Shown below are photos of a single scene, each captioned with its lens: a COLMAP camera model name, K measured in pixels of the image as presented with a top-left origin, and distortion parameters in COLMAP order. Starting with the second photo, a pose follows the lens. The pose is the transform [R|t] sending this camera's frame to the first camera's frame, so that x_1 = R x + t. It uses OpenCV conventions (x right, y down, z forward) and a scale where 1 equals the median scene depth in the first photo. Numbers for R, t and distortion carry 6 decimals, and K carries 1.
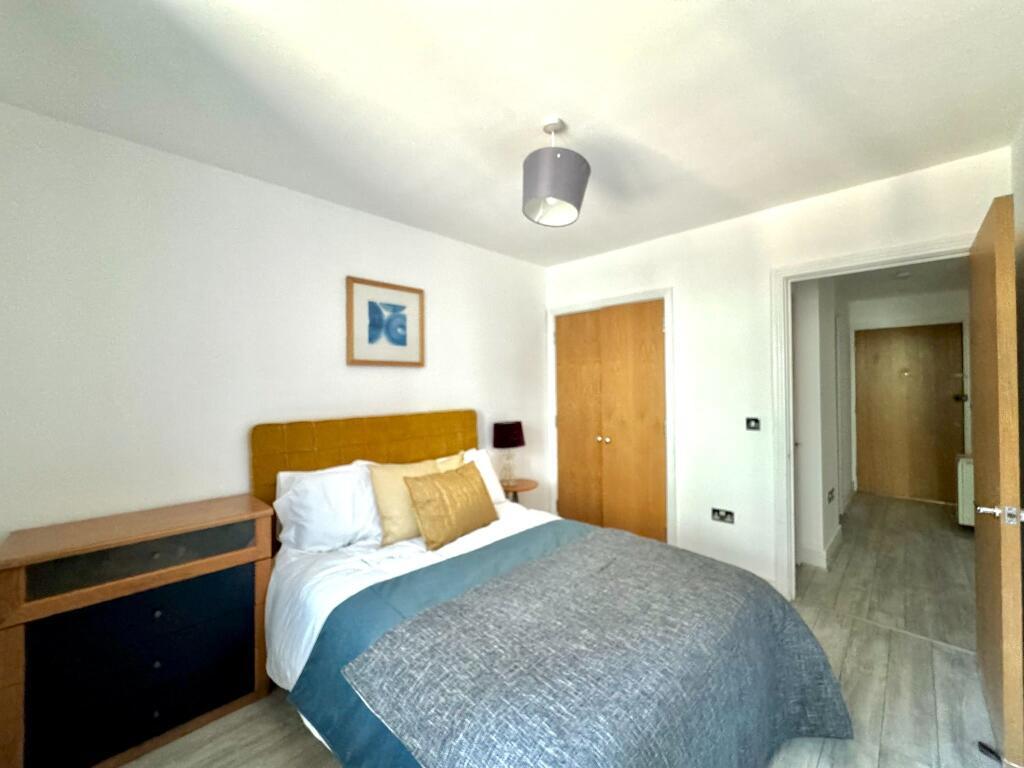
lens RADIAL K [[407.7, 0, 510.7], [0, 407.7, 381.1], [0, 0, 1]] dist [0.000330, -0.000071]
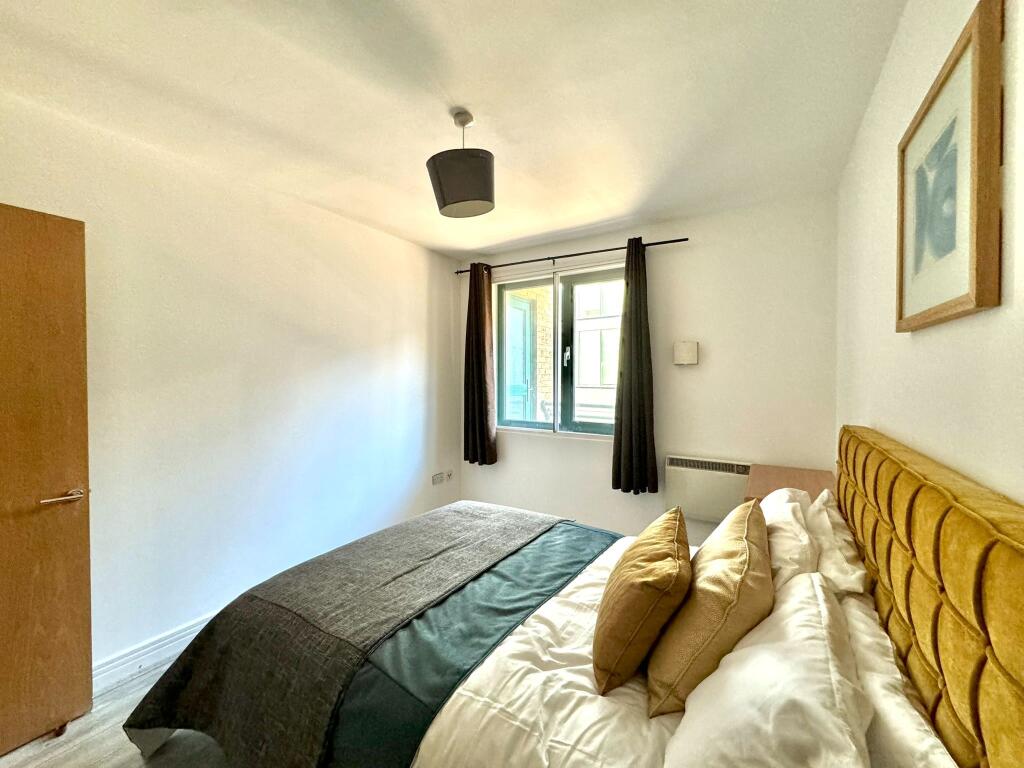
lens RADIAL K [[407.7, 0, 510.7], [0, 407.7, 381.1], [0, 0, 1]] dist [0.000330, -0.000071]
pose [[-0.978327, 0.016992, -0.206367, 0.125494], [0.015037, 0.999826, 0.011038, 0.003690], [0.206518, 0.007696, -0.978412, 1.290872]]
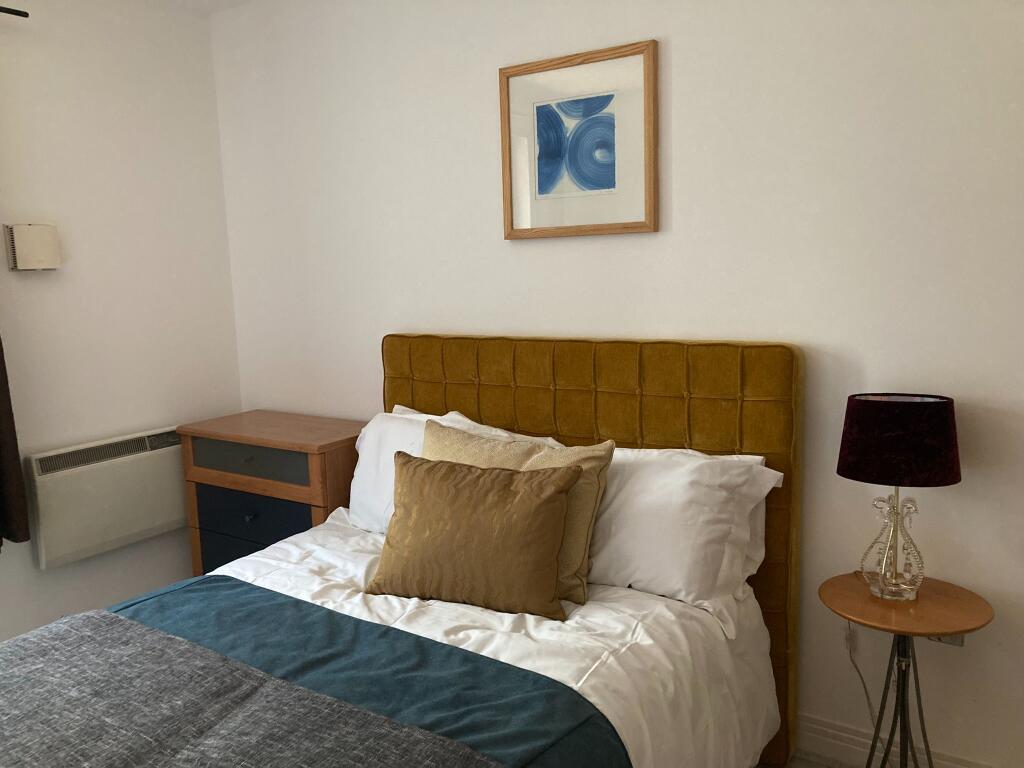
lens RADIAL K [[836.8, 0, 517.3], [0, 836.8, 383.1], [0, 0, 1]] dist [0.005445, -0.003503]
pose [[0.180793, 0.145622, -0.972681, 0.670661], [0.035945, 0.987339, 0.154498, -0.021523], [0.982864, -0.062895, 0.173269, 0.757976]]
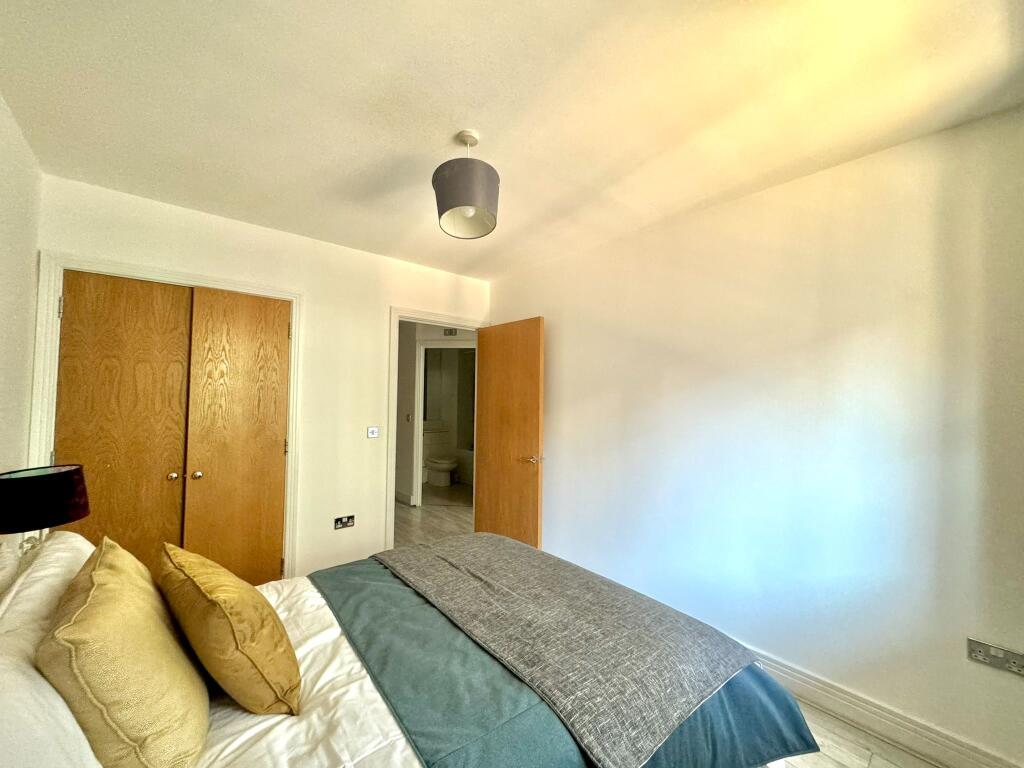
lens RADIAL K [[407.7, 0, 510.7], [0, 407.7, 381.1], [0, 0, 1]] dist [0.000330, -0.000071]
pose [[0.087381, 0.051896, 0.994822, -0.547021], [-0.021543, 0.998507, -0.050196, 0.009560], [-0.995942, -0.017045, 0.088369, 0.516496]]
